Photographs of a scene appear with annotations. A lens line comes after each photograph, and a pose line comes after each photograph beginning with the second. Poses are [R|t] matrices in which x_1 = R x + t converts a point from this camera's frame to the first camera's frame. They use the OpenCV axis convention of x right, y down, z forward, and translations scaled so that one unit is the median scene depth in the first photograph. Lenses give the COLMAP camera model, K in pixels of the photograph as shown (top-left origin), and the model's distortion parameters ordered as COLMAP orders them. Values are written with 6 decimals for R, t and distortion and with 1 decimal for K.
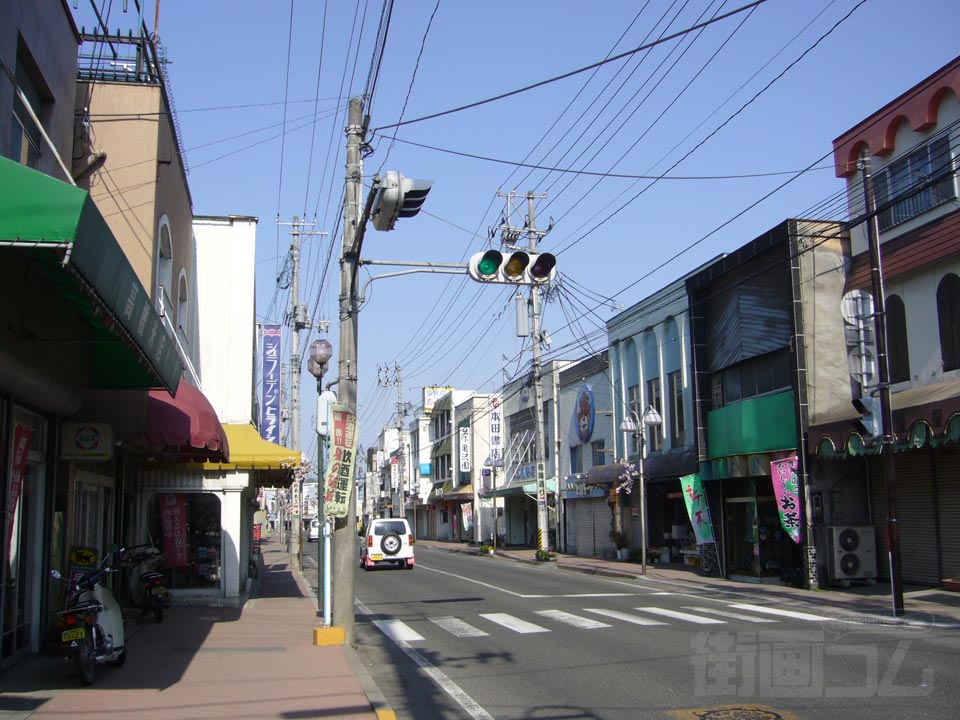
lens RADIAL K [[1012.3, 0, 480.0], [0, 1012.3, 360.0], [0, 0, 1]] dist [-0.084869, 0.011854]
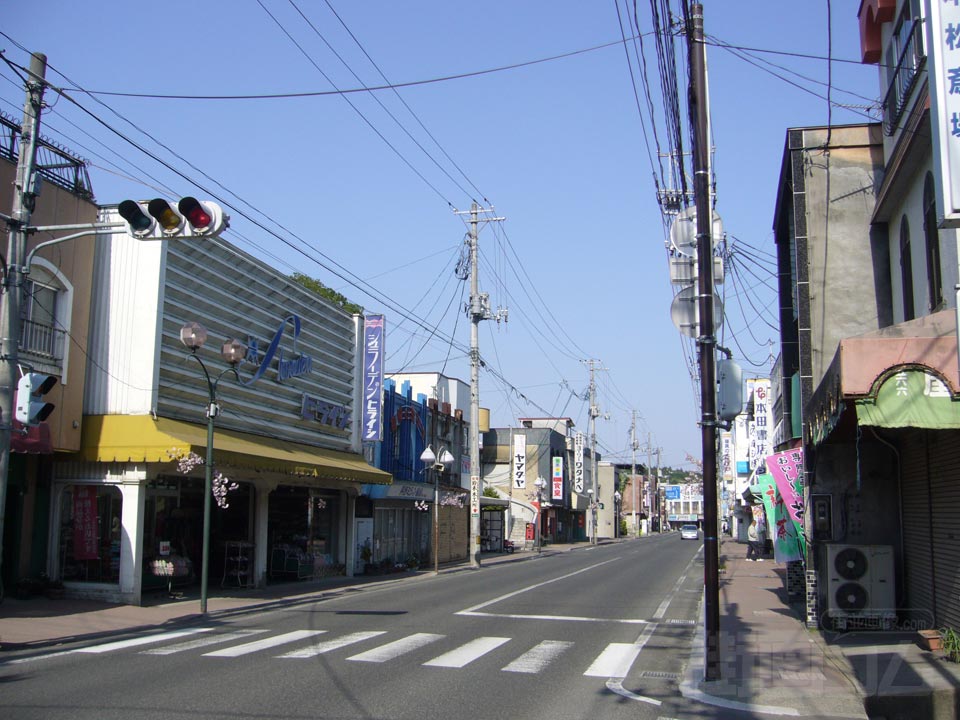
lens RADIAL K [[1012.3, 0, 480.0], [0, 1012.3, 360.0], [0, 0, 1]] dist [-0.084869, 0.011854]
pose [[0.909738, -0.039575, -0.413292, 0.403797], [0.039504, 0.999181, -0.008722, 0.028785], [0.413299, -0.008392, 0.910557, 0.229331]]
